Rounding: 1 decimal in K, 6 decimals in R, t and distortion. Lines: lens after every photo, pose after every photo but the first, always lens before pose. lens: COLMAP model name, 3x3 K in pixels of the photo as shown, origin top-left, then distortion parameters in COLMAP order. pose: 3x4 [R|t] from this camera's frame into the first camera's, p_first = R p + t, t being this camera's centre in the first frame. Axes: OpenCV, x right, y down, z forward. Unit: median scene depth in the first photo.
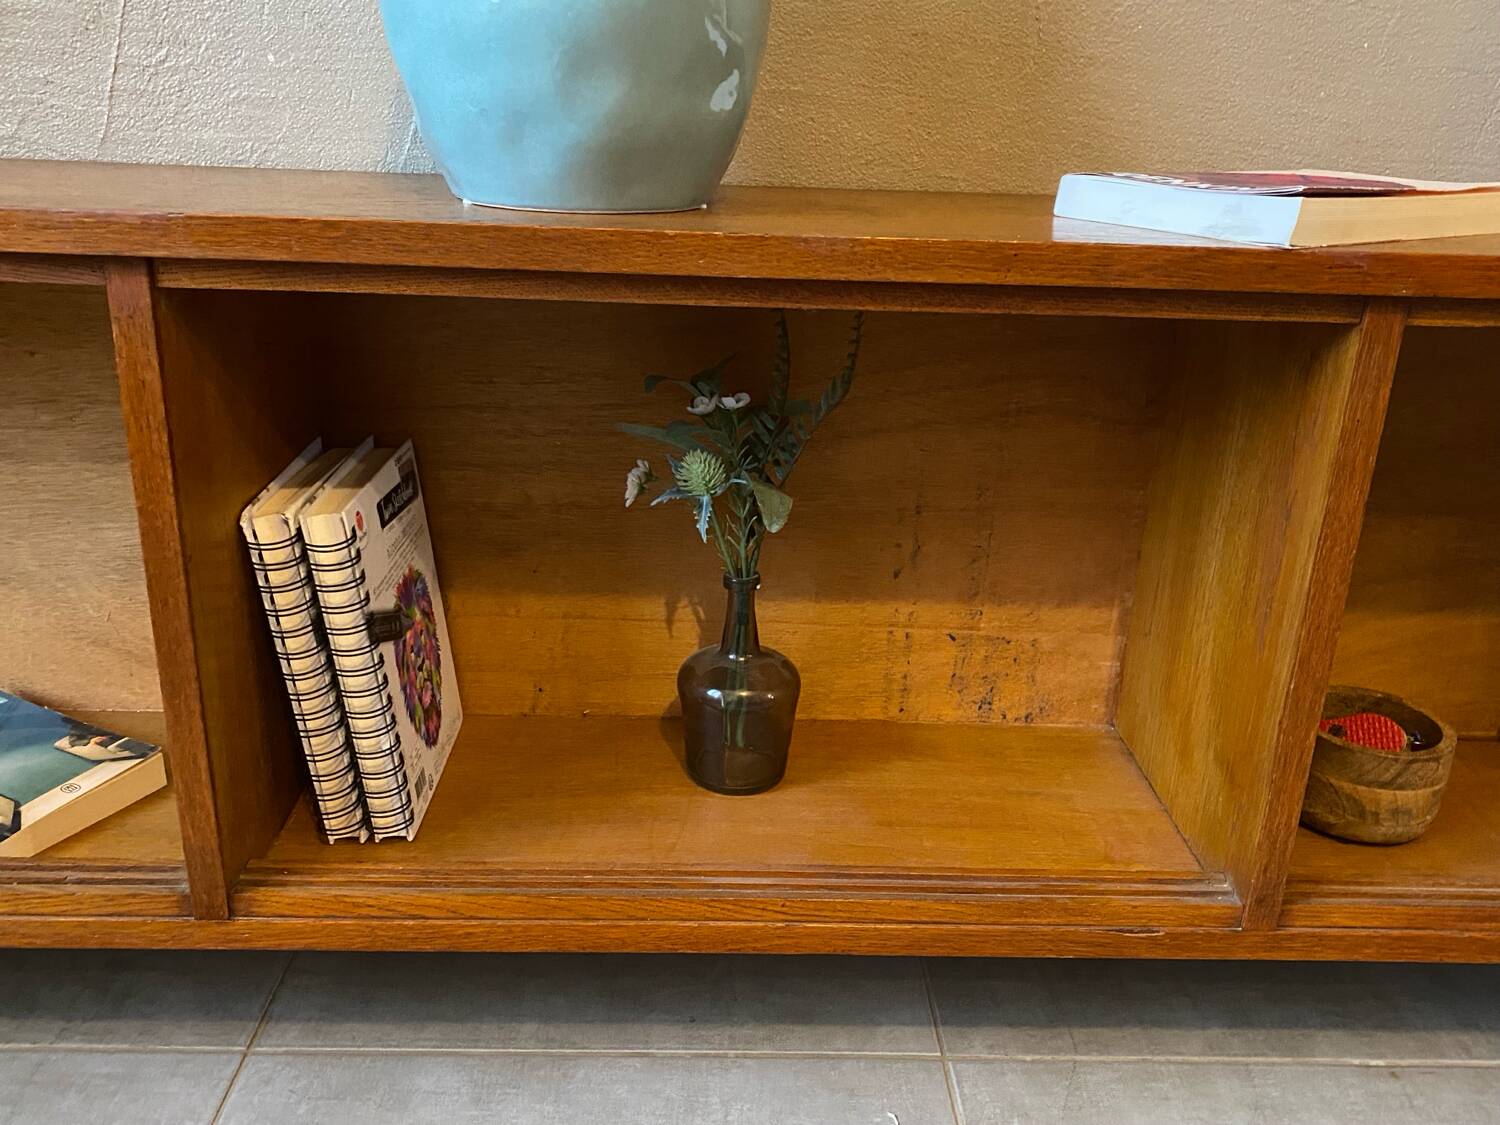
lens RADIAL K [[1306.7, 0, 753.9], [0, 1306.7, 577.6], [0, 0, 1]] dist [0.034969, -0.047761]
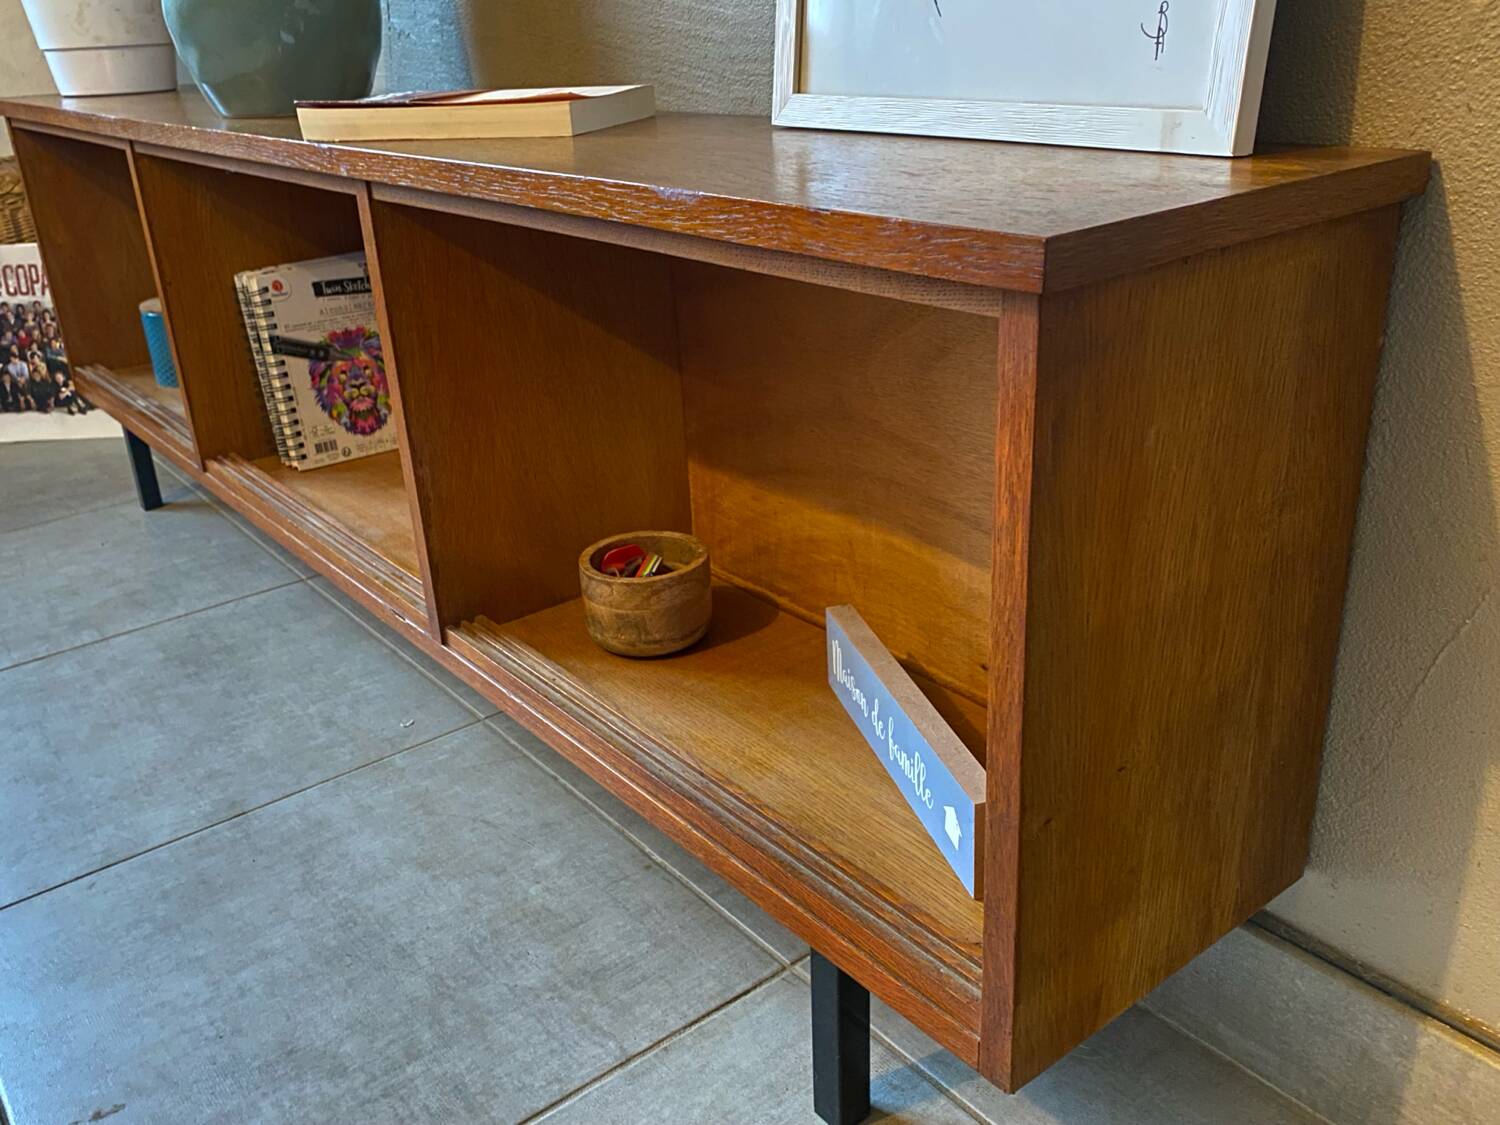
lens RADIAL K [[1306.7, 0, 753.6], [0, 1306.7, 559.8], [0, 0, 1]] dist [0.034969, -0.047761]
pose [[0.595995, 0.256787, -0.760822, 1.461381], [-0.223694, 0.963076, 0.149818, -0.088736], [0.771201, 0.080900, 0.631430, 0.334469]]
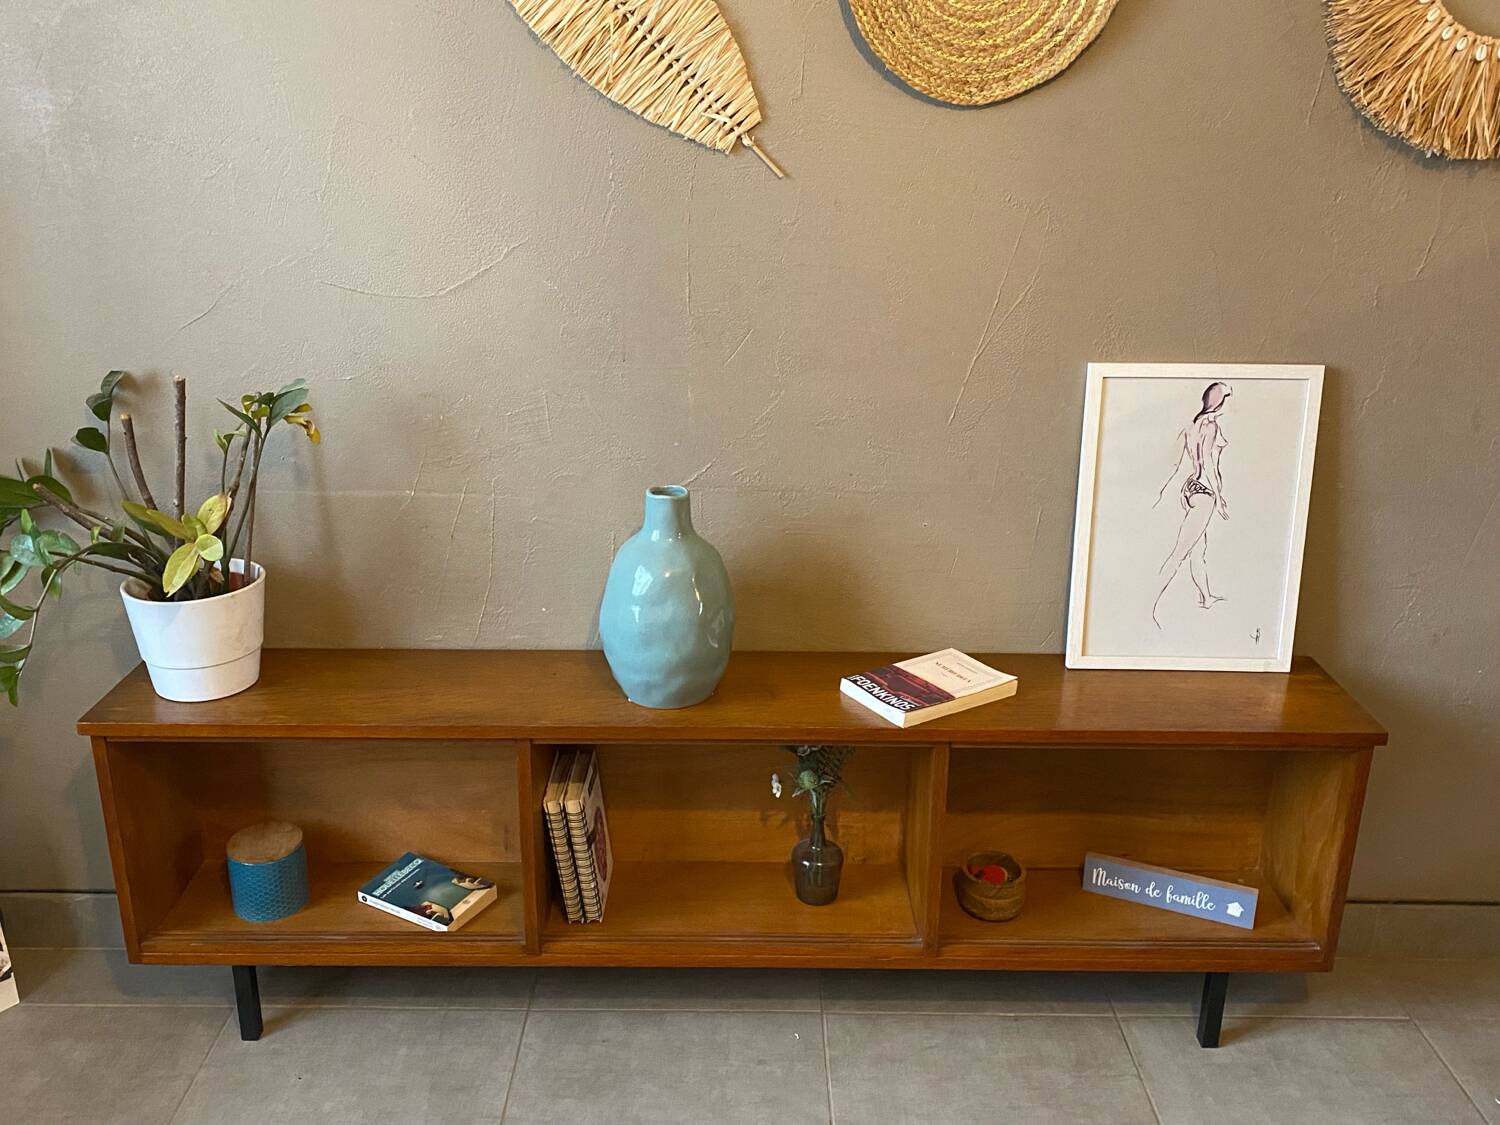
lens RADIAL K [[1306.7, 0, 747.3], [0, 1306.7, 547.7], [0, 0, 1]] dist [0.034969, -0.047761]
pose [[0.999274, -0.015237, -0.034929, 0.113082], [0.014010, 0.999285, -0.035119, -0.408928], [0.035439, 0.034604, 0.998773, -1.466595]]
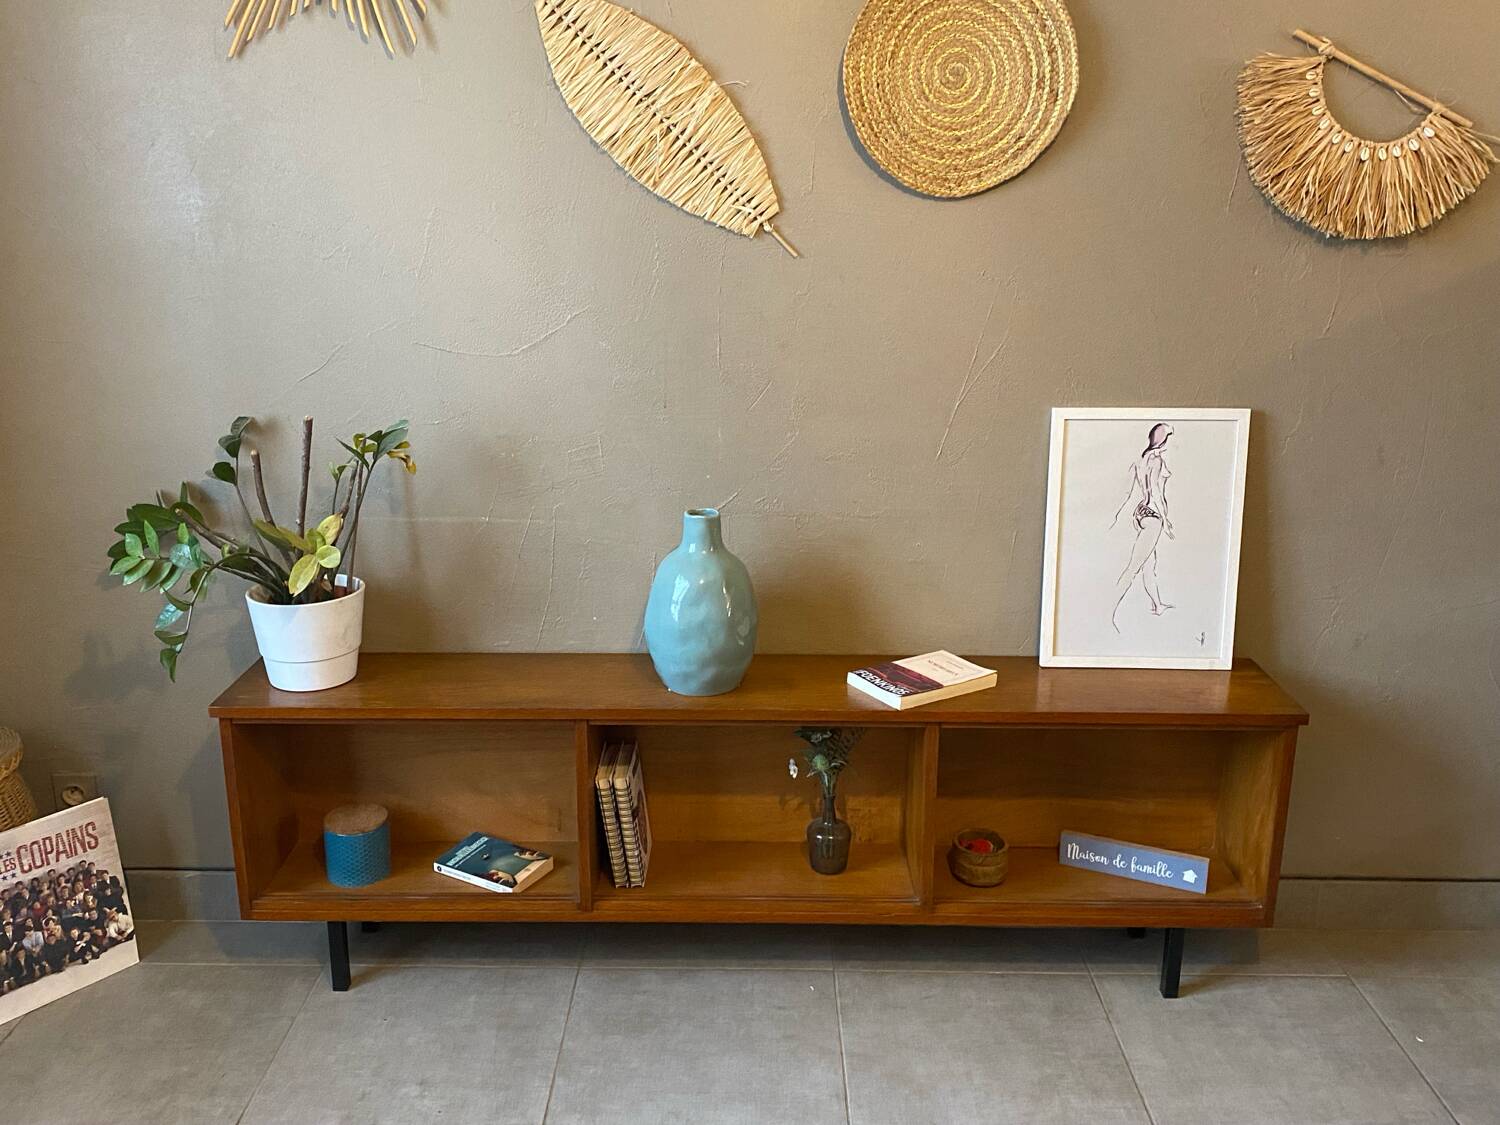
lens RADIAL K [[1306.7, 0, 749.4], [0, 1306.7, 540.6], [0, 0, 1]] dist [0.034969, -0.047761]
pose [[0.998914, -0.019806, -0.042166, 0.109431], [0.015475, 0.994798, -0.100686, -0.260279], [0.043941, 0.099924, 0.994024, -1.894465]]
